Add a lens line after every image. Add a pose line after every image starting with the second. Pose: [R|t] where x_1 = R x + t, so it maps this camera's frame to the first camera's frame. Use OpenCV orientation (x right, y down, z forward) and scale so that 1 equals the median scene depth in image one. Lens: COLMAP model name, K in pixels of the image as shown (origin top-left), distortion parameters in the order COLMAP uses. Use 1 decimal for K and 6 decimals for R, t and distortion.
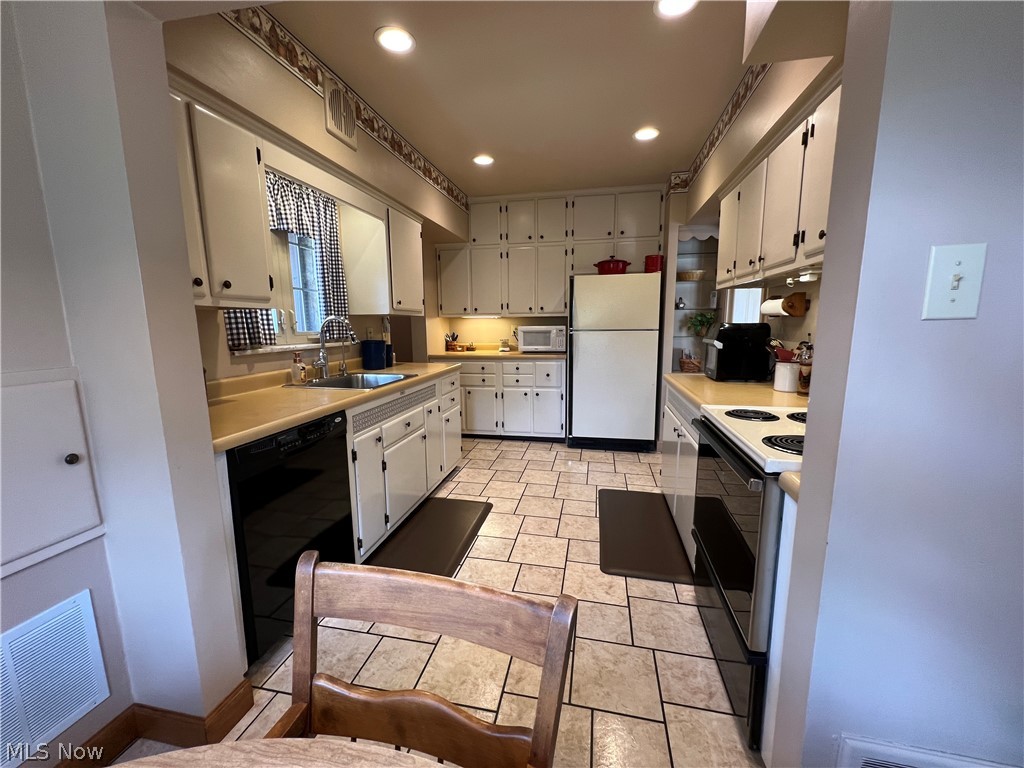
lens RADIAL K [[412.4, 0, 512.0], [0, 412.4, 384.0], [0, 0, 1]] dist [-0.000356, -0.000051]
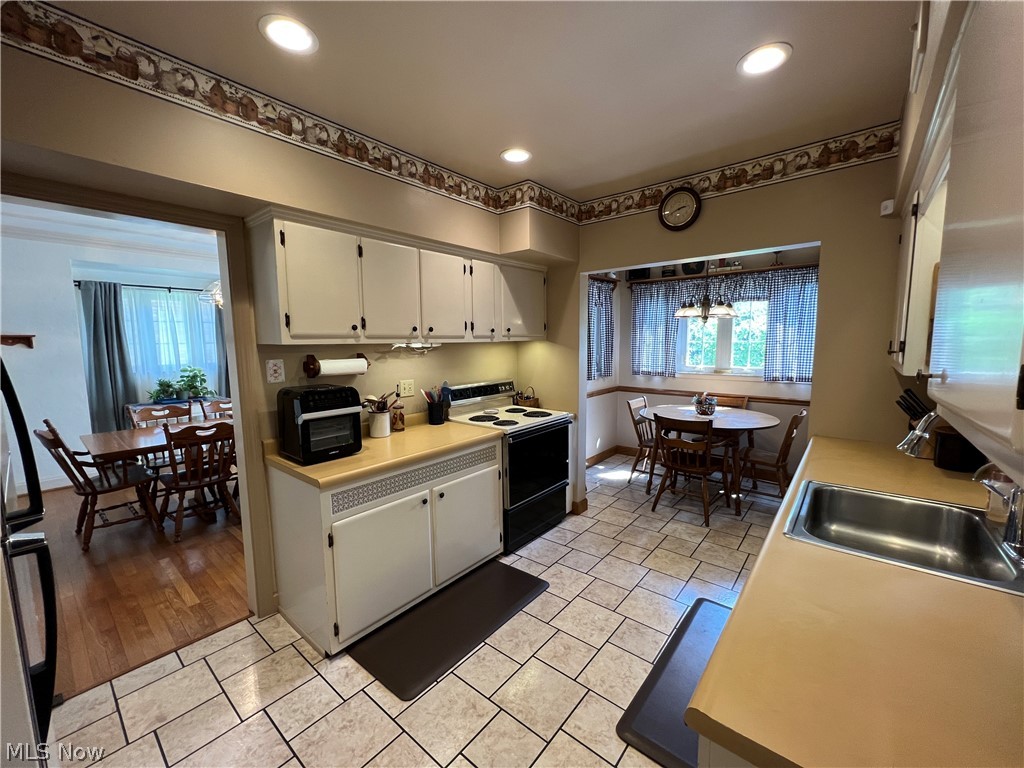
lens RADIAL K [[412.4, 0, 512.0], [0, 412.4, 384.0], [0, 0, 1]] dist [-0.000356, -0.000051]
pose [[-0.883860, -0.029863, 0.466798, -0.156412], [0.089095, 0.968941, 0.230684, -0.273564], [-0.459189, 0.245482, -0.853747, 1.332518]]
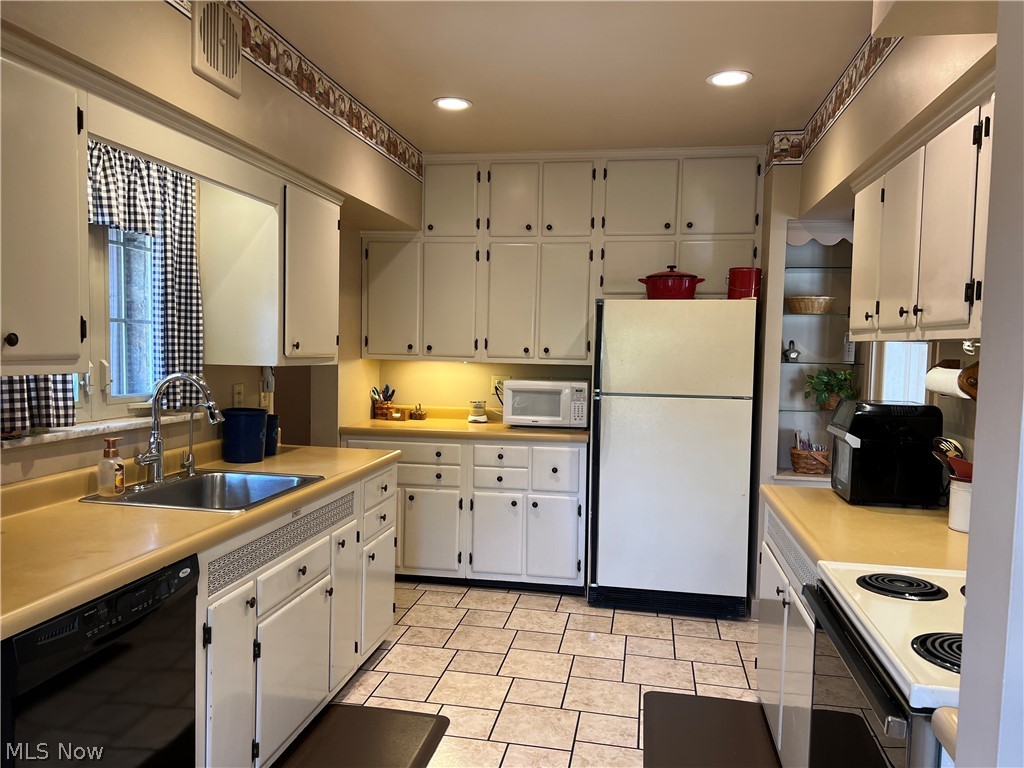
lens RADIAL K [[774.2, 0, 509.5], [0, 774.2, 385.1], [0, 0, 1]] dist [0.062323, -0.072021]
pose [[0.999189, 0.029704, 0.027176, -0.007823], [-0.027012, 0.995153, -0.094552, -0.048519], [-0.029853, 0.093742, 0.995149, -0.064777]]
